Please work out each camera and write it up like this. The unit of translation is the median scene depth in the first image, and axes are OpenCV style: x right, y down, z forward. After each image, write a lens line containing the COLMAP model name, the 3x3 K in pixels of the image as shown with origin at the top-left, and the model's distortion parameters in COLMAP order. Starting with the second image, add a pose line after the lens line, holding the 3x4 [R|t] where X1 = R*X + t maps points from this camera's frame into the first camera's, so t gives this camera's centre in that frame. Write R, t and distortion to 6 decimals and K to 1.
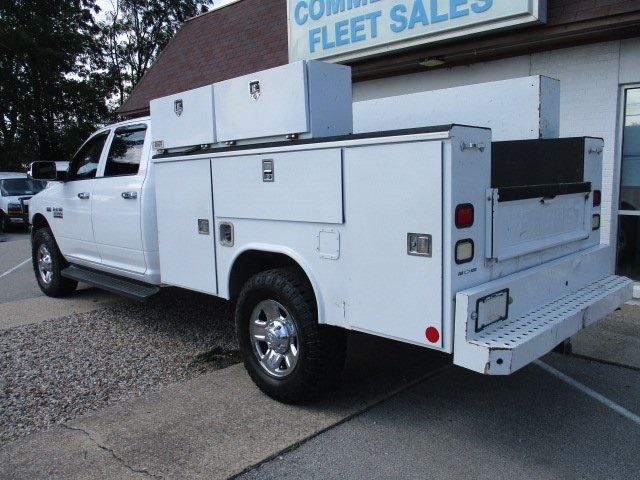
lens RADIAL K [[541.9, 0, 318.9], [0, 541.9, 240.7], [0, 0, 1]] dist [-0.013766, 0.003440]
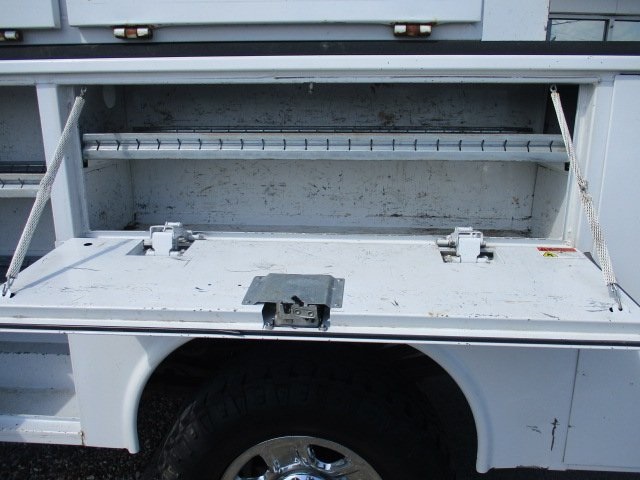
lens RADIAL K [[541.9, 0, 318.9], [0, 541.9, 240.7], [0, 0, 1]] dist [-0.013766, 0.003440]
pose [[0.760005, -0.149641, 0.632456, -0.406277], [0.057588, 0.984810, 0.163807, -0.133870], [-0.647361, -0.088072, 0.757078, 0.871446]]
